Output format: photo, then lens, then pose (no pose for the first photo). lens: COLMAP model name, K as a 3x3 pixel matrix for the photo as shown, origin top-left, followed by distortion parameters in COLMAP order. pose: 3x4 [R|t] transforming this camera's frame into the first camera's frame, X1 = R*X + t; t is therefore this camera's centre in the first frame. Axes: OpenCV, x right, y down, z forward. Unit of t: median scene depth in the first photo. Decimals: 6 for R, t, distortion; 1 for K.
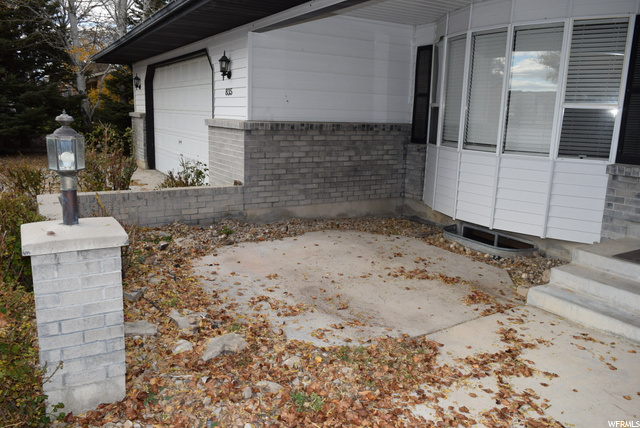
lens RADIAL K [[498.3, 0, 320.0], [0, 498.3, 214.0], [0, 0, 1]] dist [-0.018532, 0.001797]
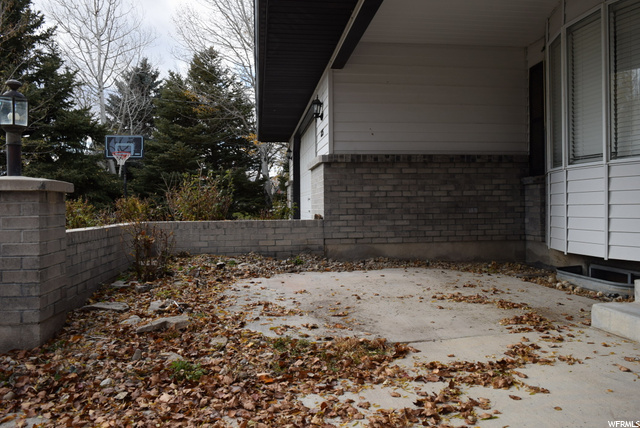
lens RADIAL K [[498.3, 0, 320.0], [0, 498.3, 214.0], [0, 0, 1]] dist [-0.018532, 0.001797]
pose [[0.913263, -0.034856, -0.405876, 0.226461], [-0.044893, 0.981653, -0.185316, 0.109062], [0.404889, 0.187463, 0.894943, 0.115293]]
